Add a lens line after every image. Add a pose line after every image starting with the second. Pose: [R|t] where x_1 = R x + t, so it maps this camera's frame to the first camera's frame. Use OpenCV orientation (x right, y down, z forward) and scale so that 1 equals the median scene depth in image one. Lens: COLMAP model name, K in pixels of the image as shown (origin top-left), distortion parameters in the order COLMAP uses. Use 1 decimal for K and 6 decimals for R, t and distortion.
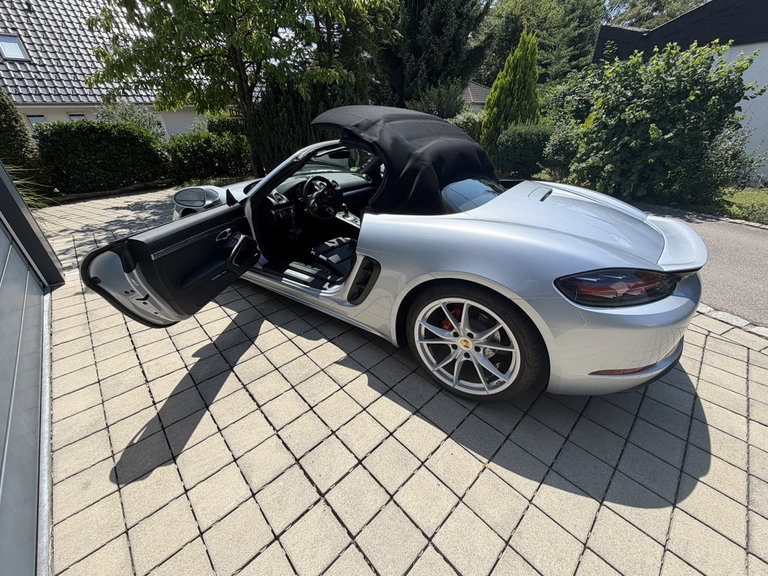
lens RADIAL K [[307.1, 0, 384.0], [0, 307.1, 288.0], [0, 0, 1]] dist [-0.000755, -0.000147]
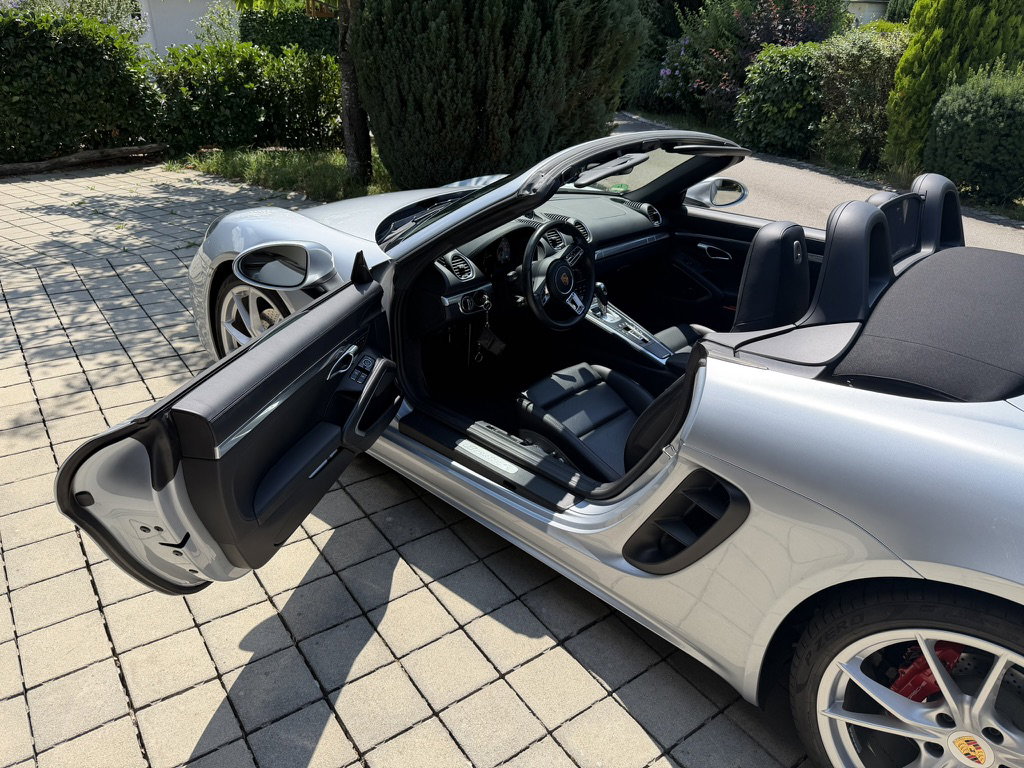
lens RADIAL K [[712.8, 0, 512.0], [0, 712.8, 384.0], [0, 0, 1]] dist [0.067658, -0.076152]
pose [[0.990845, 0.103234, -0.087000, -0.177135], [-0.105161, 0.994295, -0.017850, -0.128101], [0.084661, 0.026835, 0.996048, 0.050263]]
